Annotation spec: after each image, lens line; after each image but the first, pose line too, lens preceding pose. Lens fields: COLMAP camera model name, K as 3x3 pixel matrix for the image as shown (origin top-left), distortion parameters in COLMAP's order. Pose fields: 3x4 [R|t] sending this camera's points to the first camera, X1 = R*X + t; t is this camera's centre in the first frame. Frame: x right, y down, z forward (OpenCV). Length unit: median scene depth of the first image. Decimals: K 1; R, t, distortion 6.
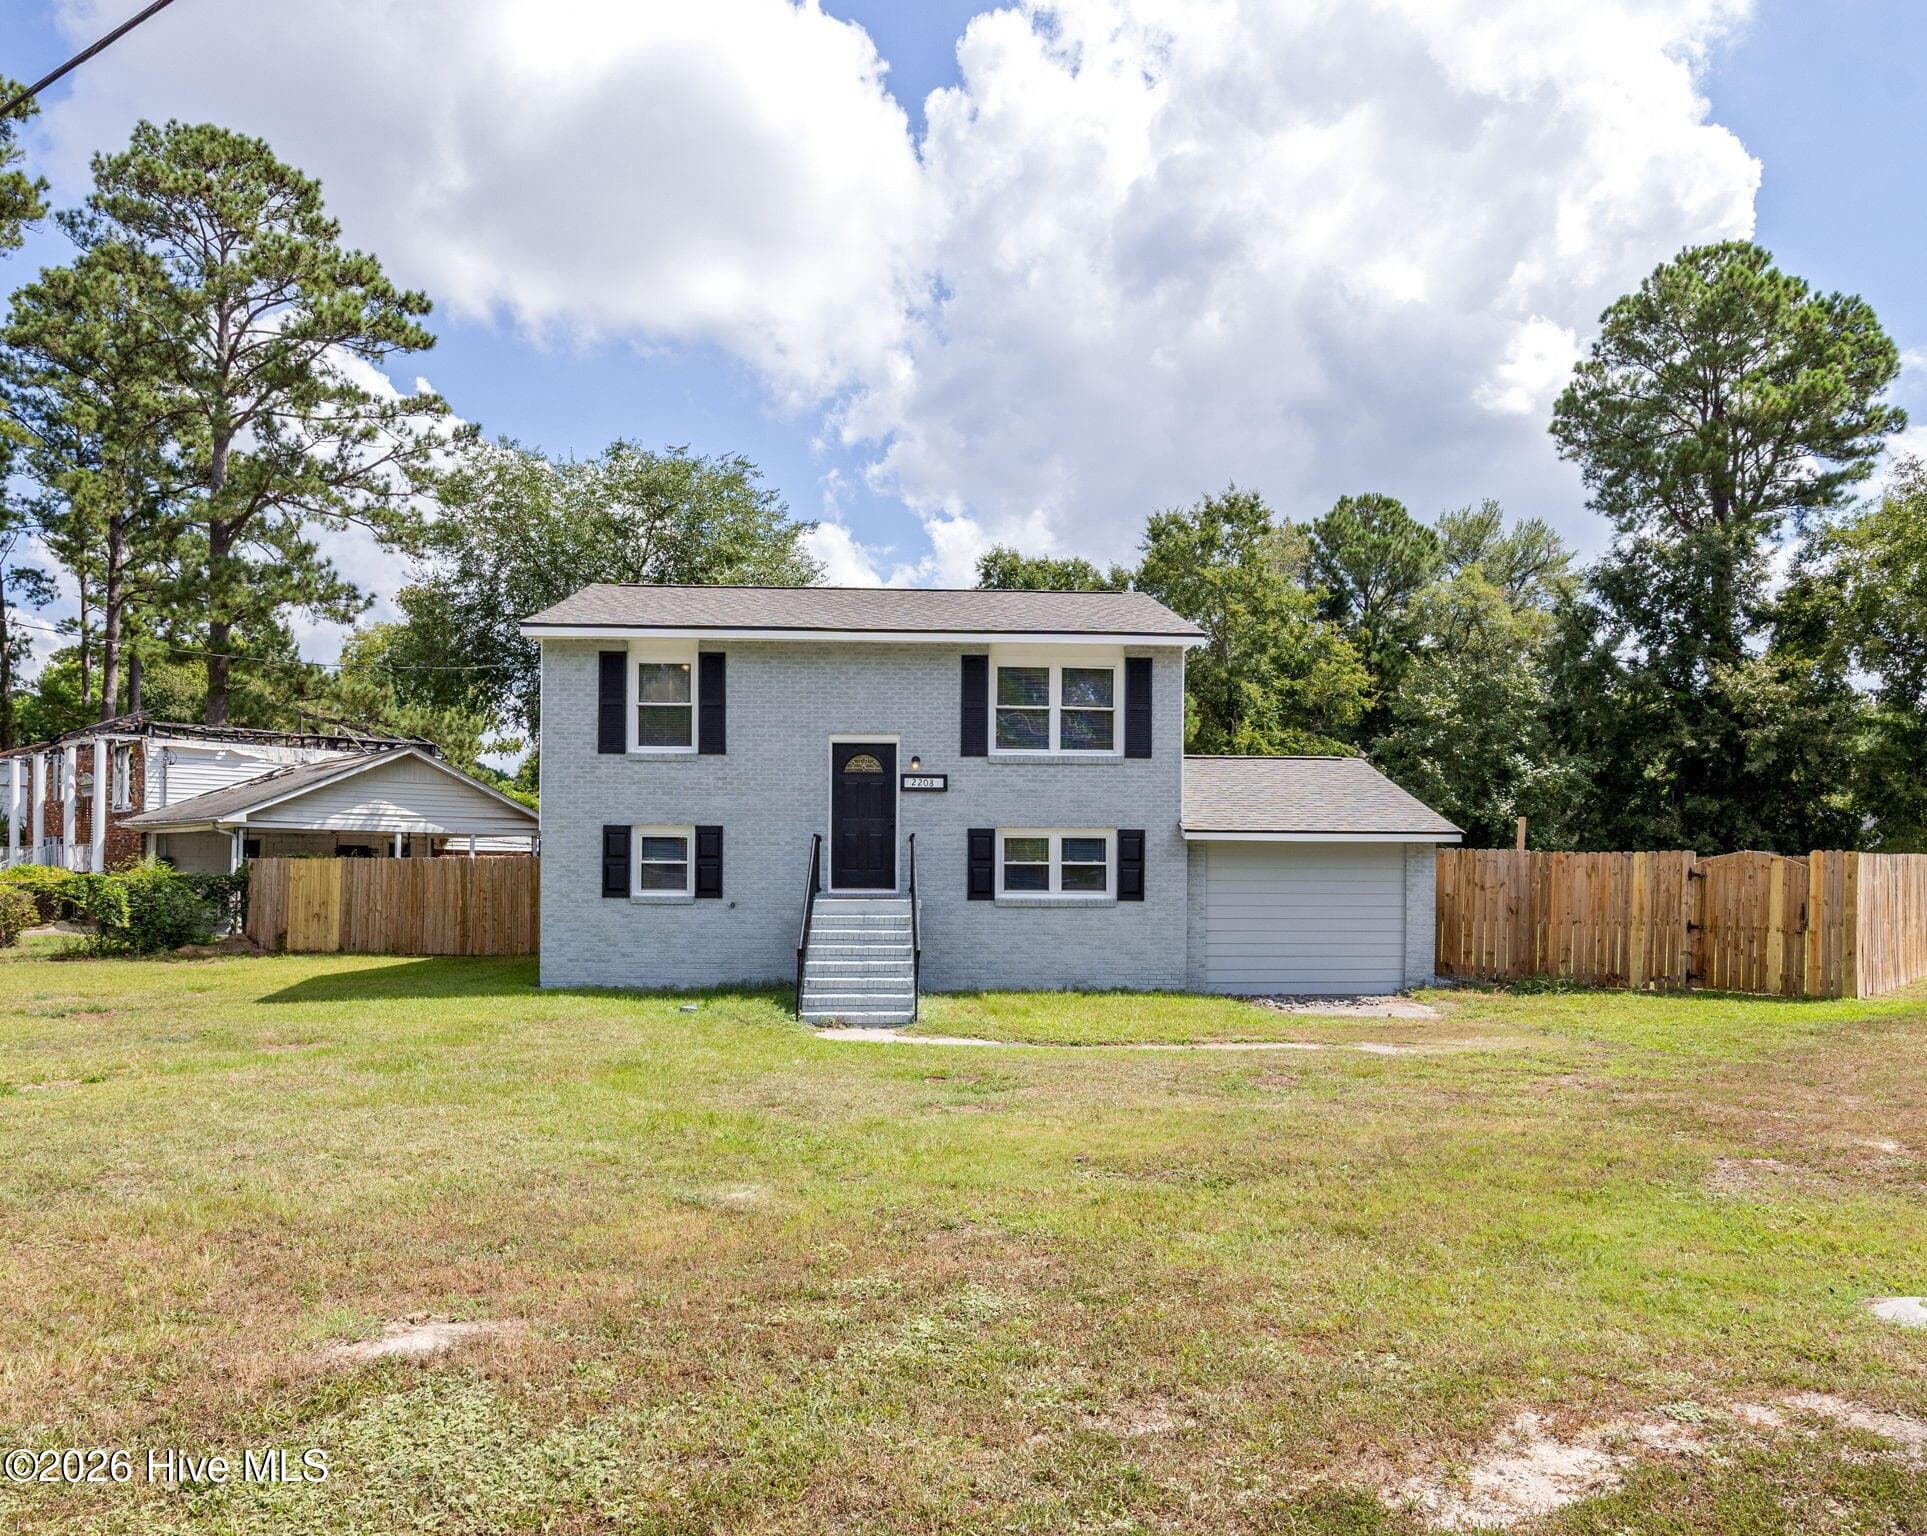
lens RADIAL K [[1296.4, 0, 970.0], [0, 1296.4, 828.4], [0, 0, 1]] dist [0.000249, 0.000039]
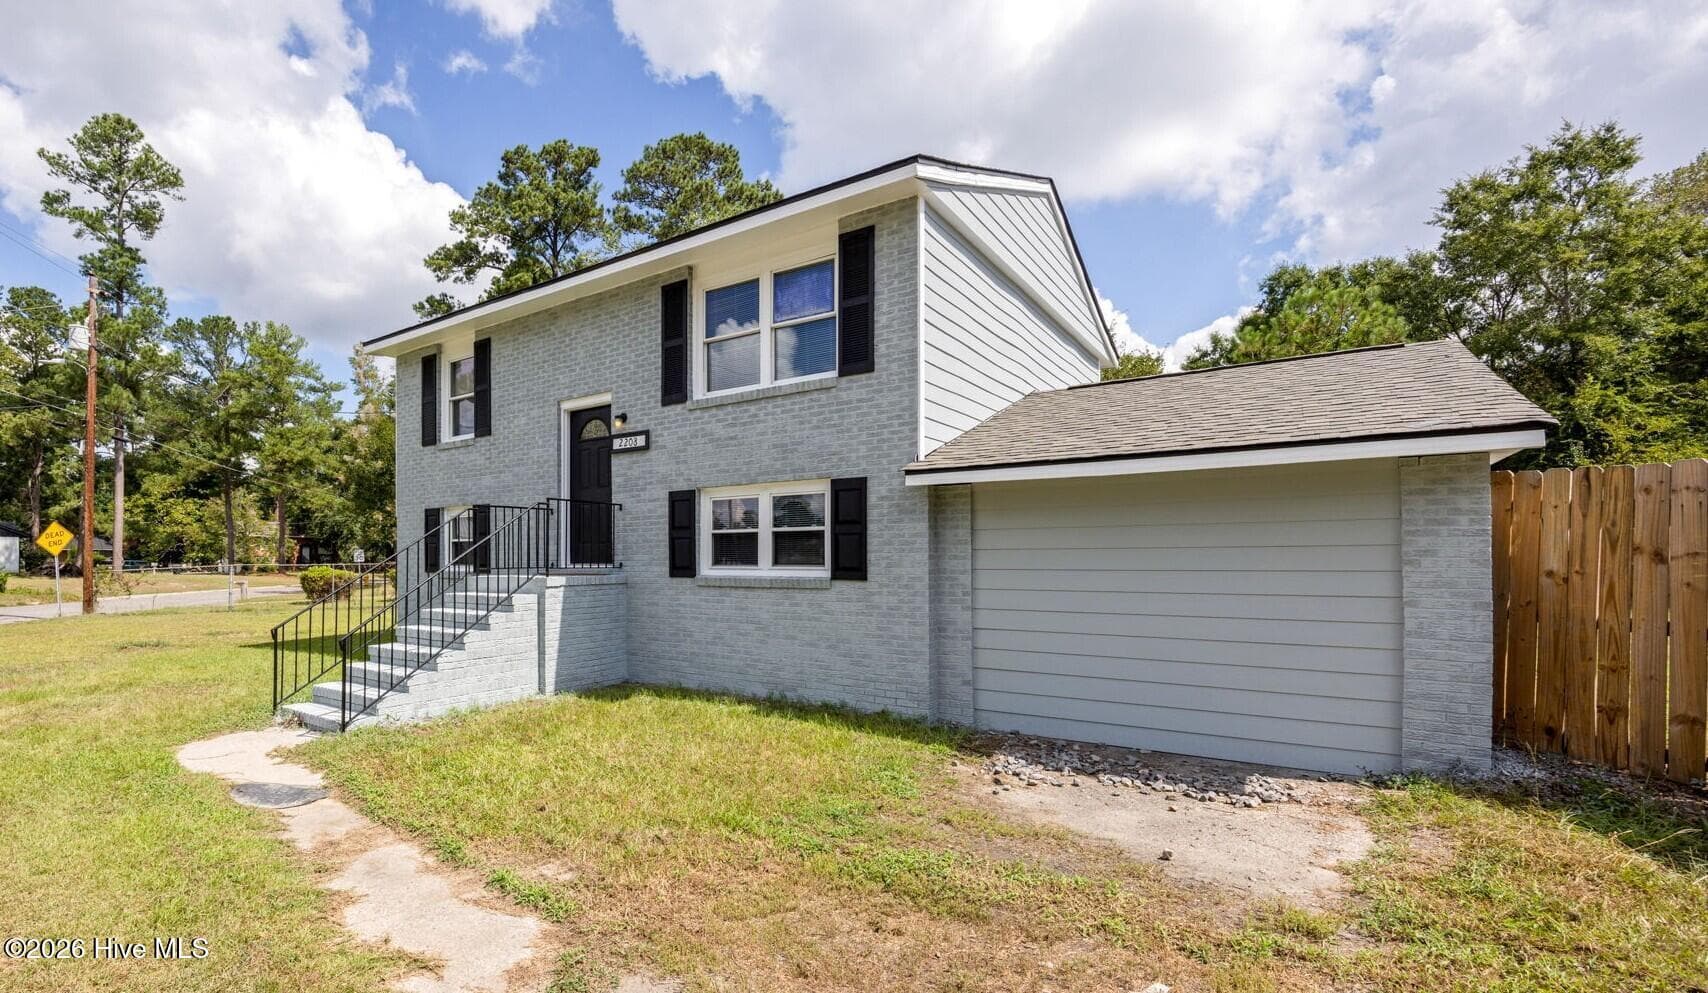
lens RADIAL K [[787.7, 0, 688.7], [0, 787.7, 551.7], [0, 0, 1]] dist [-0.017852, -0.000605]
pose [[0.726769, -0.015844, -0.686700, 0.350718], [0.018838, 0.999818, -0.003131, 0.040057], [0.686624, -0.010661, 0.726934, 0.630663]]
